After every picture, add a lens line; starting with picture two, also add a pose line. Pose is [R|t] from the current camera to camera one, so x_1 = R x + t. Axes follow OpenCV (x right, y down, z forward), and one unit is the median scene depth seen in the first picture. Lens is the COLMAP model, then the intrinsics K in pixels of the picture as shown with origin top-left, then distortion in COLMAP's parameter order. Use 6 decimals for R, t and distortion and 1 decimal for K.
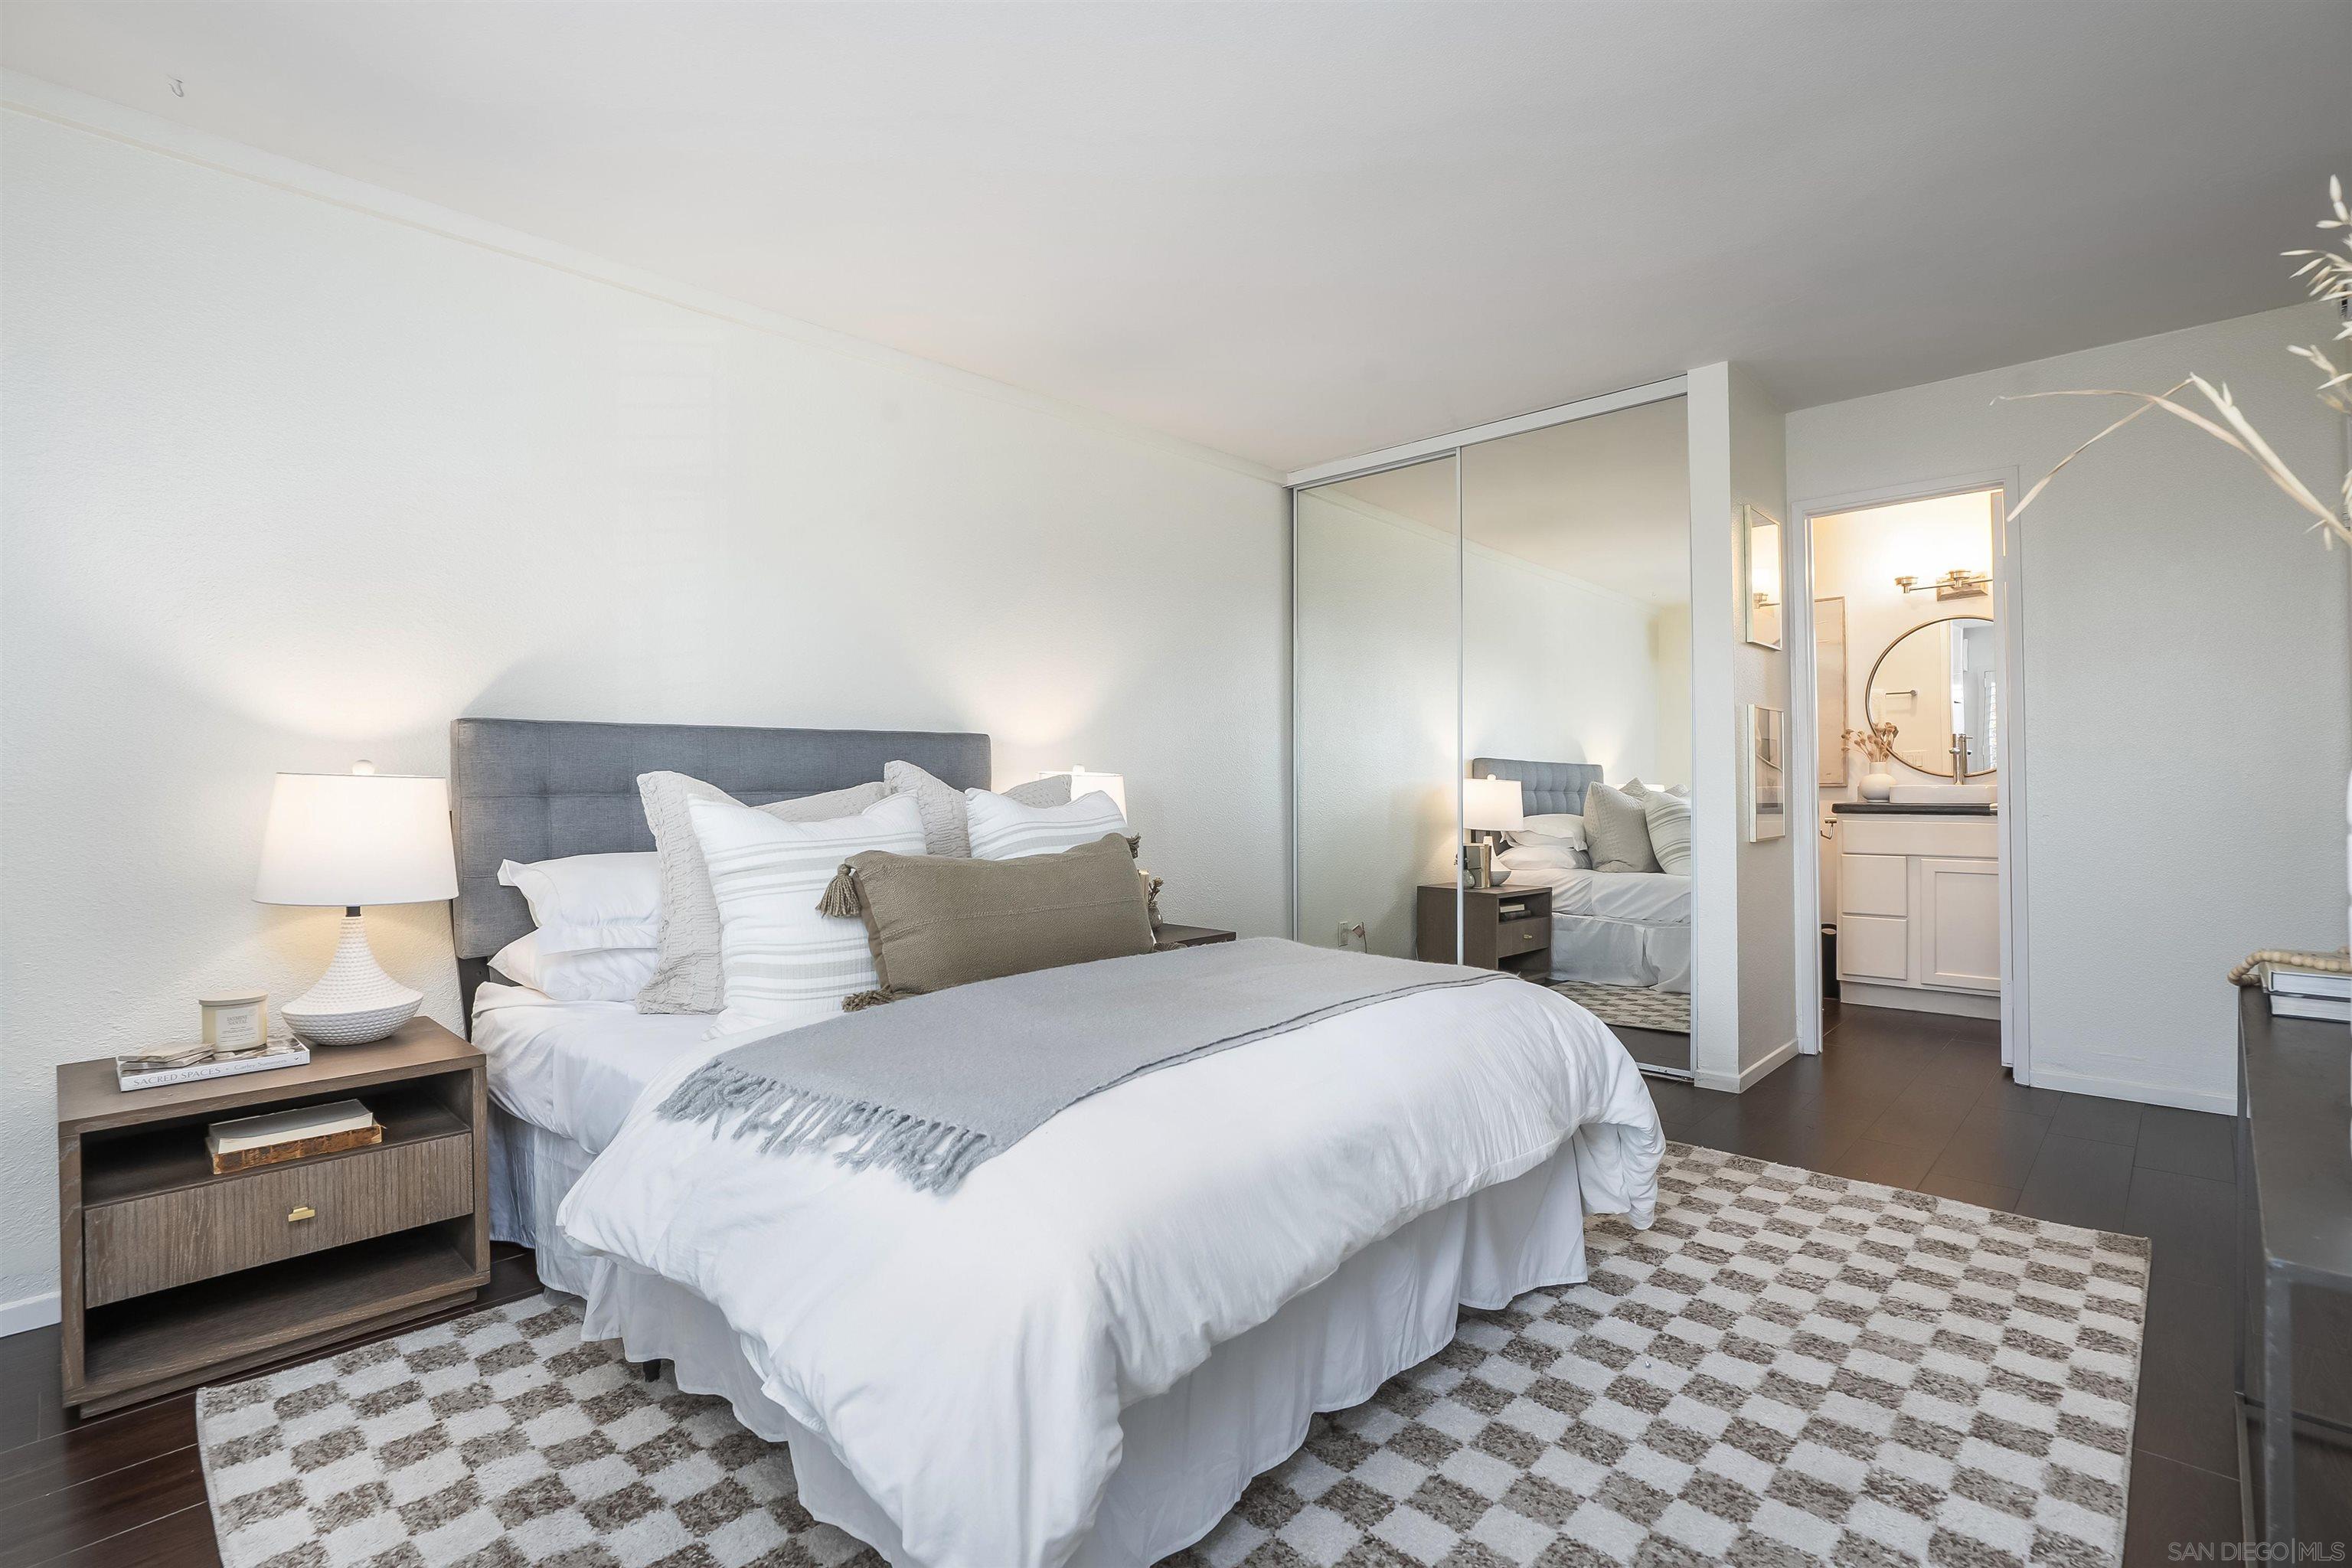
lens RADIAL K [[1085.4, 0, 1183.2], [0, 1085.4, 793.9], [0, 0, 1]] dist [-0.036436, 0.013336]
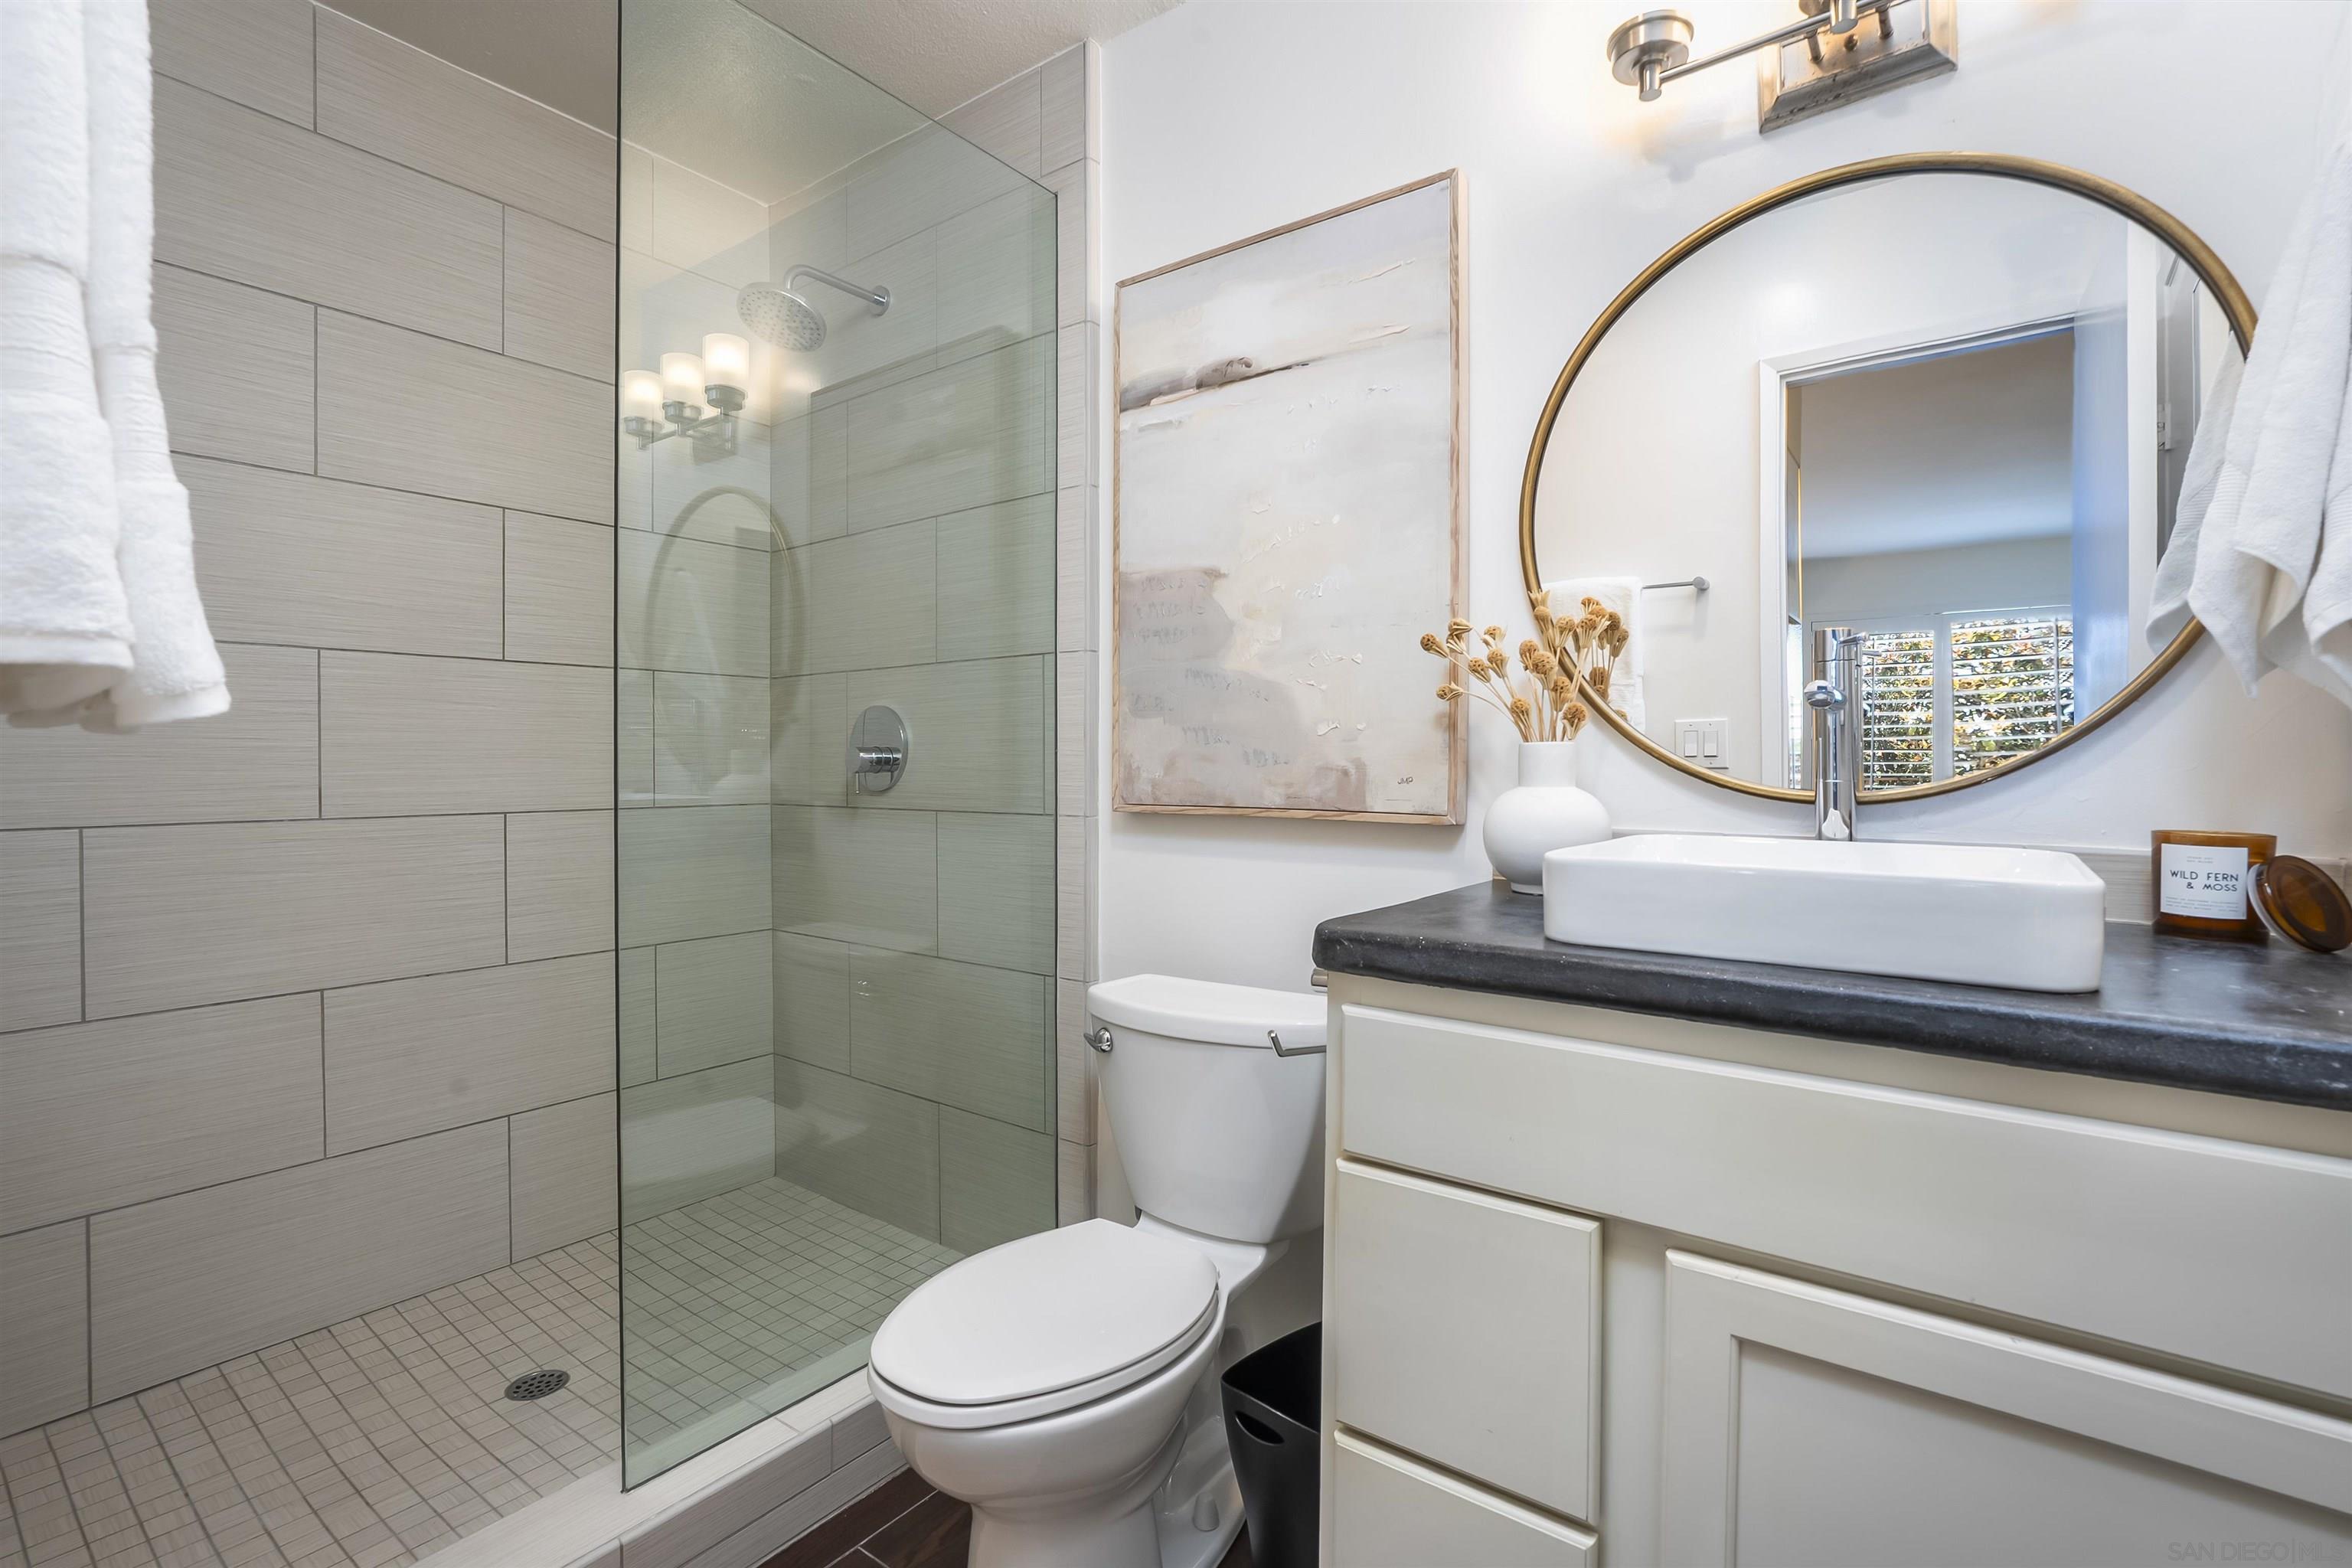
lens RADIAL K [[1085.4, 0, 1183.2], [0, 1085.4, 793.9], [0, 0, 1]] dist [-0.036436, 0.013336]
pose [[0.991458, 0.009850, 0.130053, 0.517939], [-0.010631, 0.999929, 0.005311, -0.016871], [-0.129992, -0.006648, 0.991493, 0.737102]]
